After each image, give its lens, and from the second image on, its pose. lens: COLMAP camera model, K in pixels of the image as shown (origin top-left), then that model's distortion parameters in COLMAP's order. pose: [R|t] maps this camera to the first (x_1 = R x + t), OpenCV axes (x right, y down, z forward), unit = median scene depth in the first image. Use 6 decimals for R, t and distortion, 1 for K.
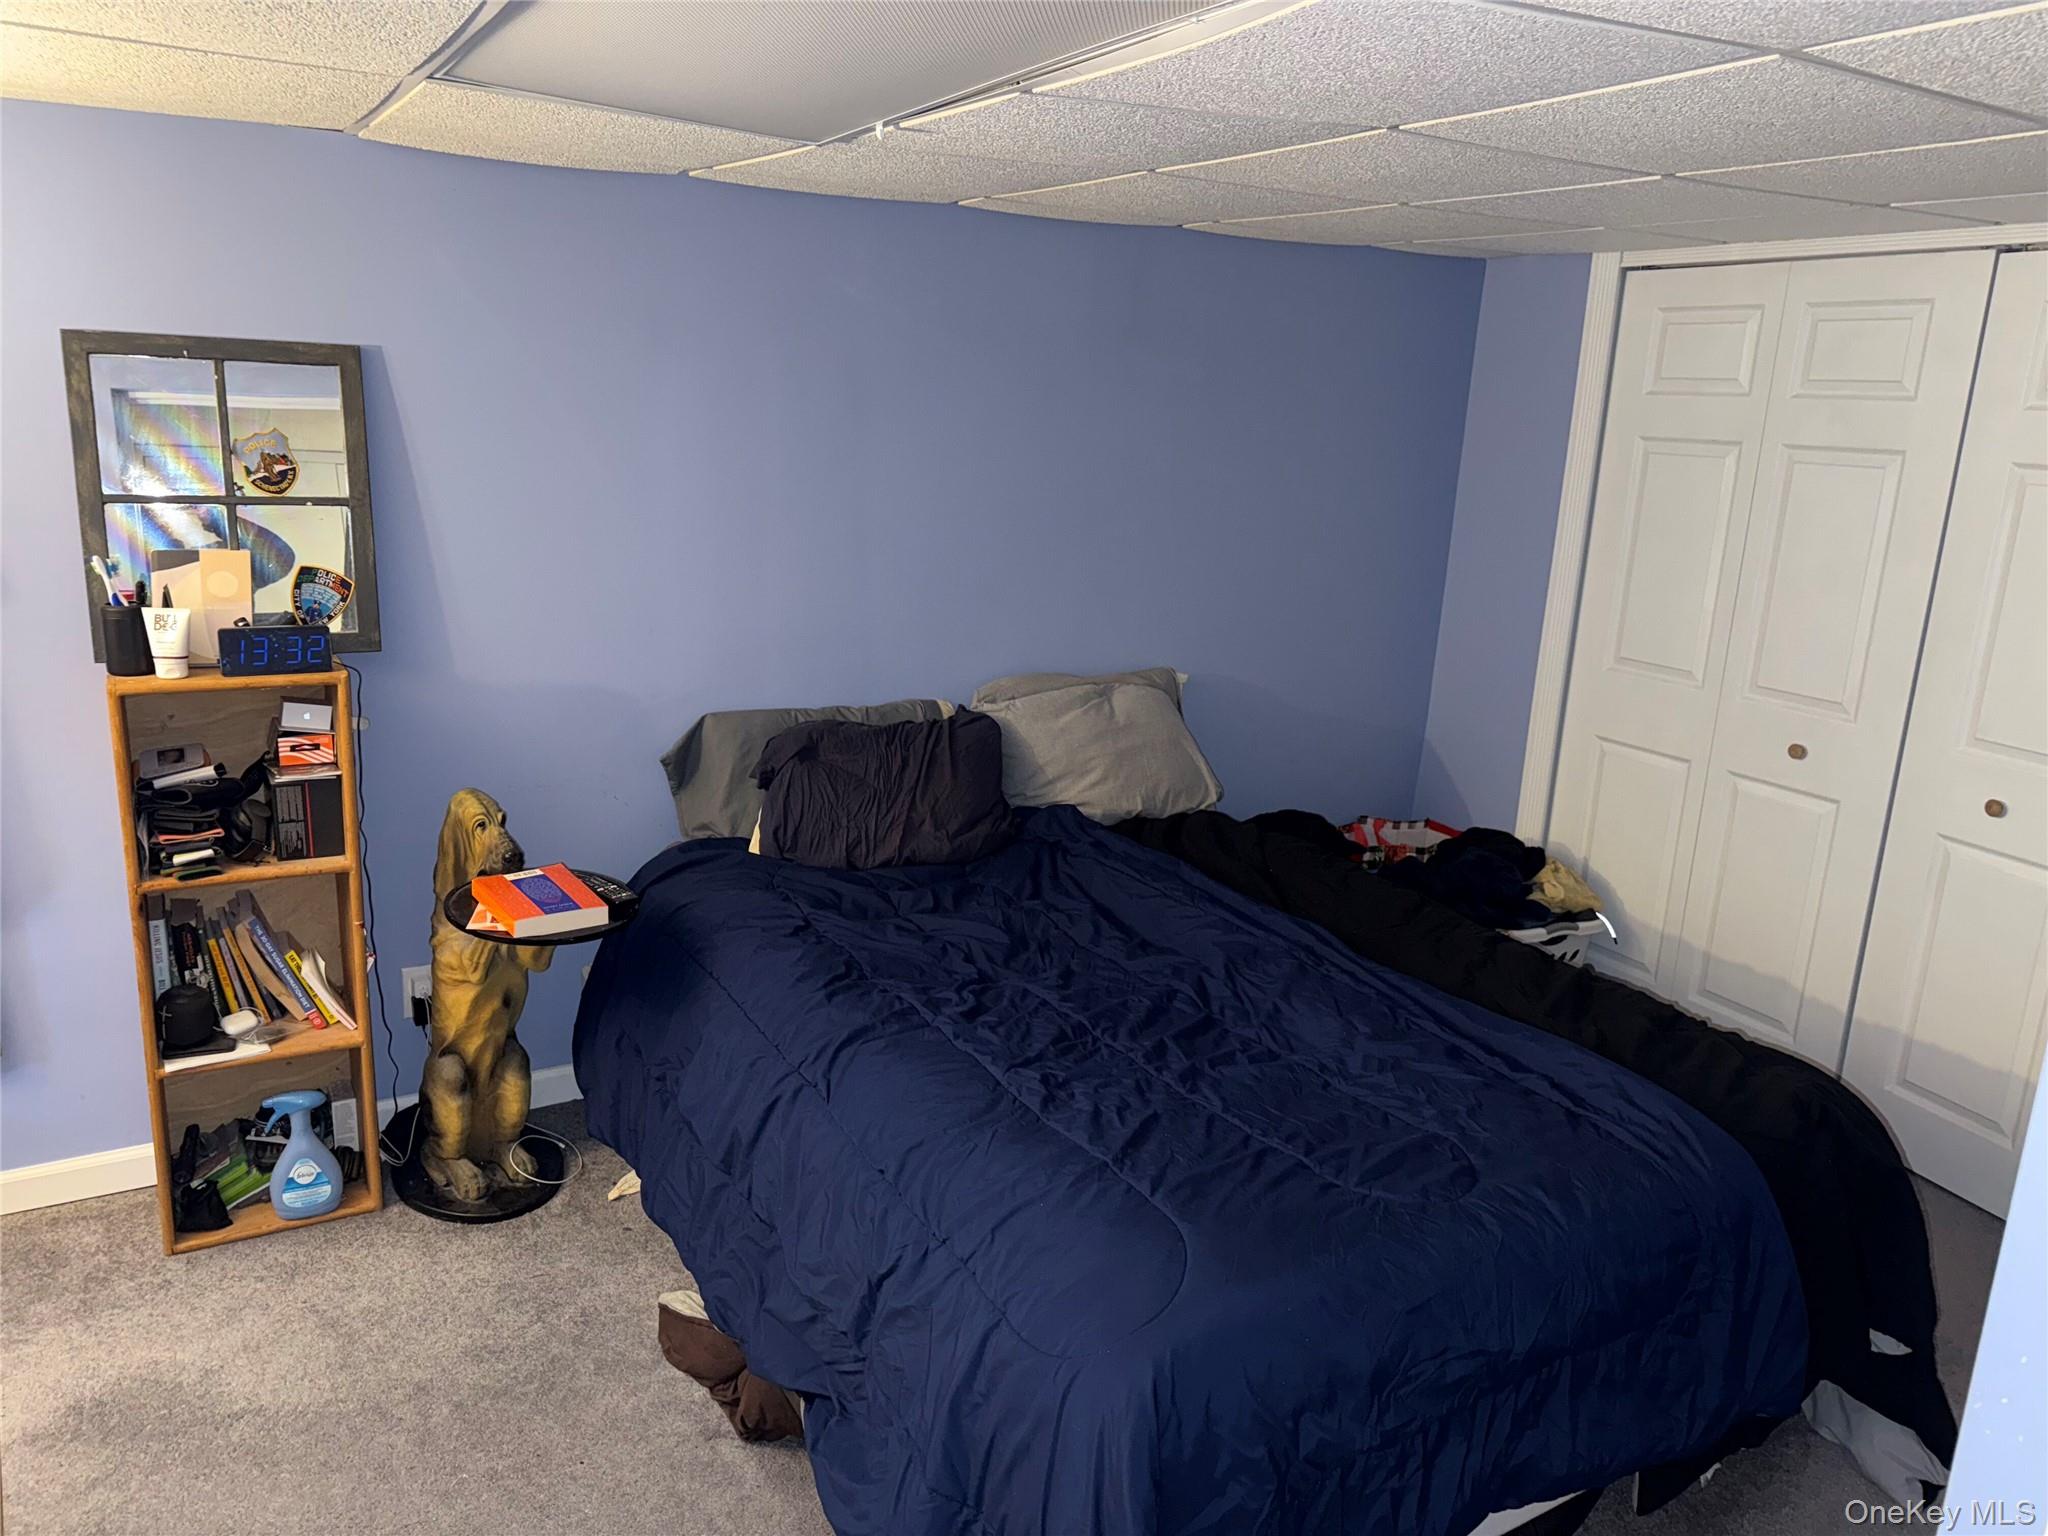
lens RADIAL K [[1430.3, 0, 1015.1], [0, 1430.3, 769.6], [0, 0, 1]] dist [0.077737, -0.086474]
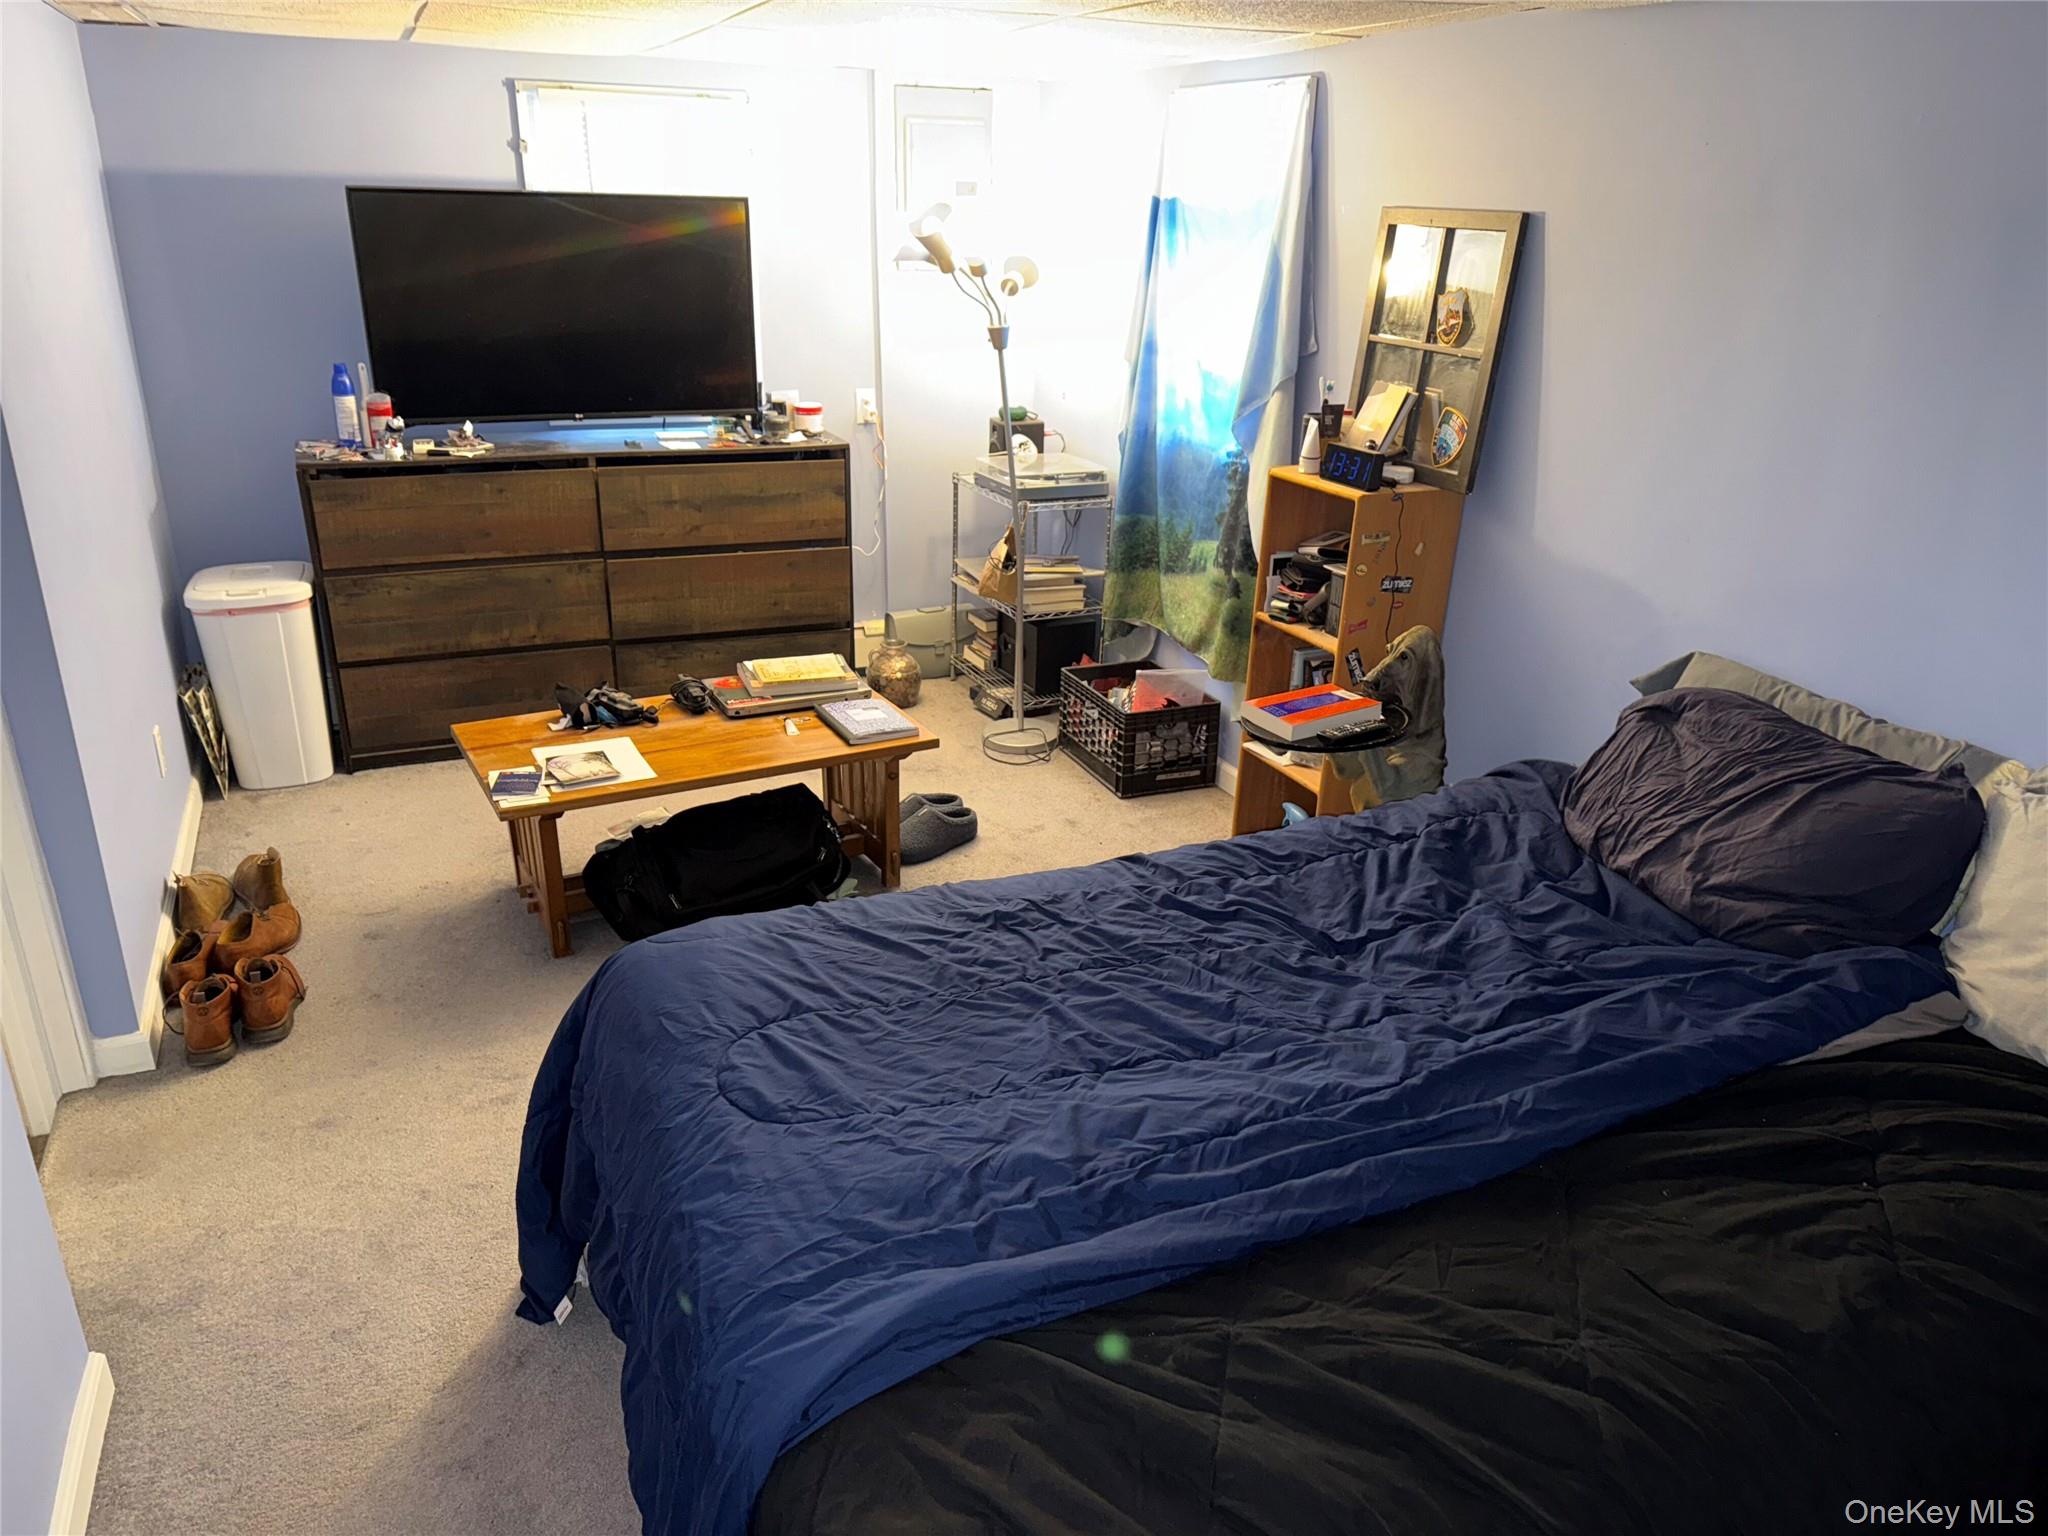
lens RADIAL K [[1430.3, 0, 1015.1], [0, 1430.3, 769.6], [0, 0, 1]] dist [0.077737, -0.086474]
pose [[-0.117590, 0.314543, -0.941932, 0.682651], [-0.275714, 0.900881, 0.335255, -0.159751], [0.954020, 0.299126, -0.019210, 0.711265]]
